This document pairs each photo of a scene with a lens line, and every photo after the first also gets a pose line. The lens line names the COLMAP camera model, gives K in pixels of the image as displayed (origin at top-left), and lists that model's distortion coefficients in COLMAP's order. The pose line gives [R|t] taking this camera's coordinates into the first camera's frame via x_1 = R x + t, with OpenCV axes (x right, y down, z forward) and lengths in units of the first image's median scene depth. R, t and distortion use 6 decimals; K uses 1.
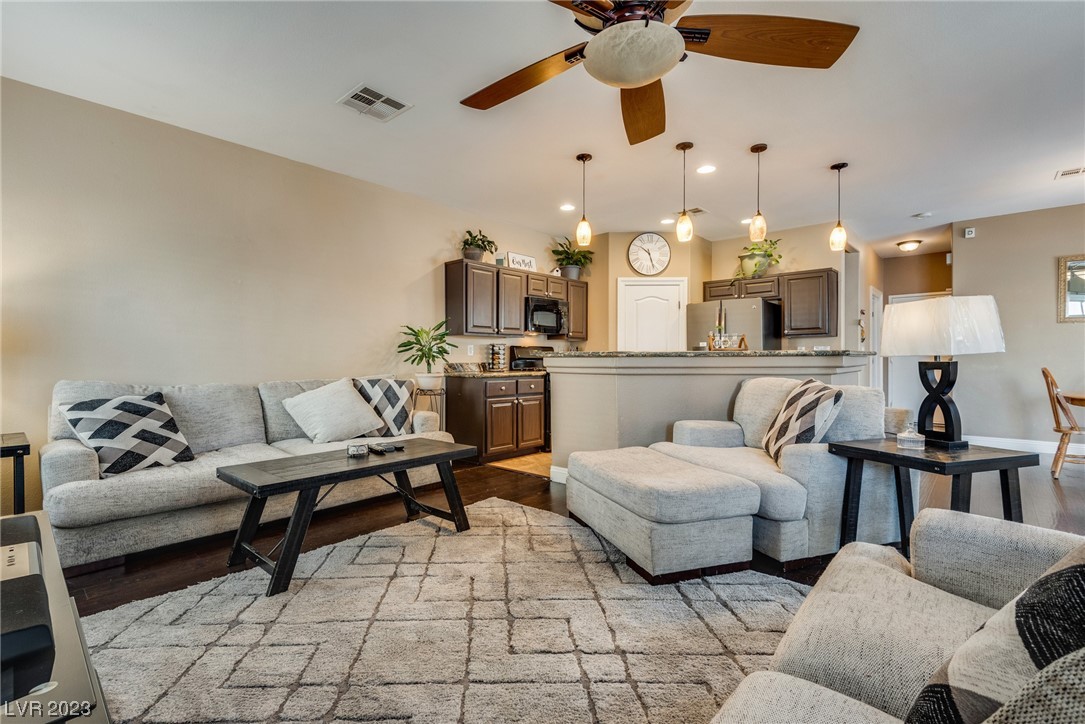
lens RADIAL K [[490.2, 0, 543.8], [0, 490.2, 358.4], [0, 0, 1]] dist [-0.001738, -0.000653]
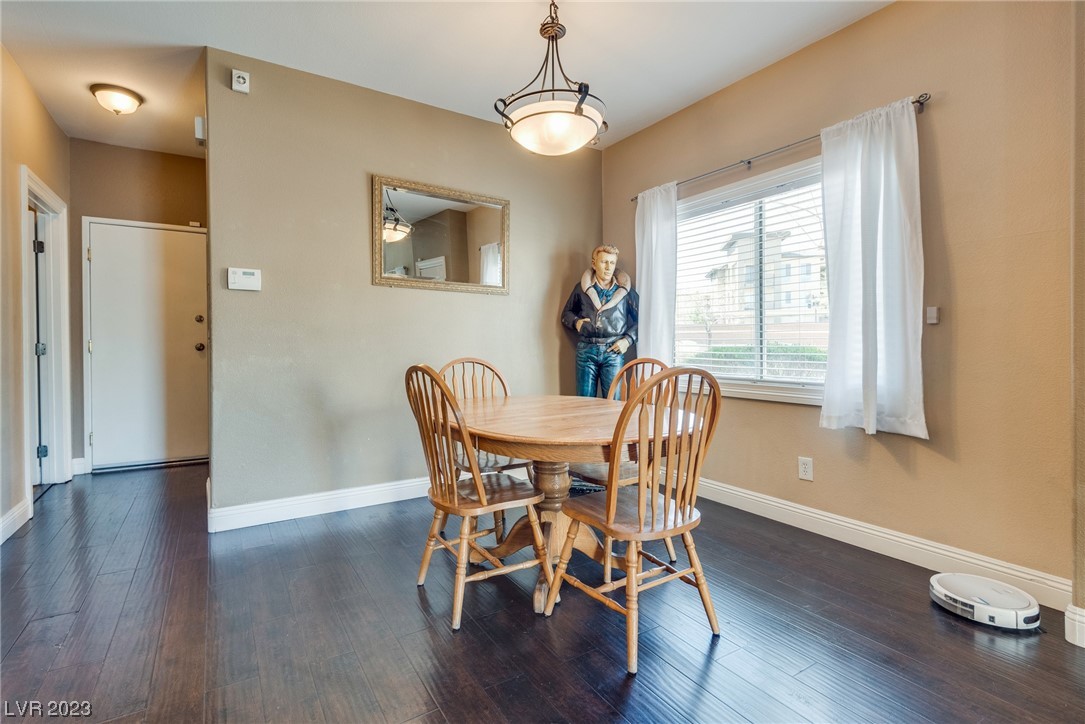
lens RADIAL K [[512.5, 0, 544.9], [0, 512.5, 354.9], [0, 0, 1]] dist [0.003780, 0.000181]
pose [[0.274510, -0.006384, 0.961563, 0.463874], [-0.009015, 0.999917, 0.009212, 0.004009], [-0.961542, -0.011197, 0.274429, 0.568357]]
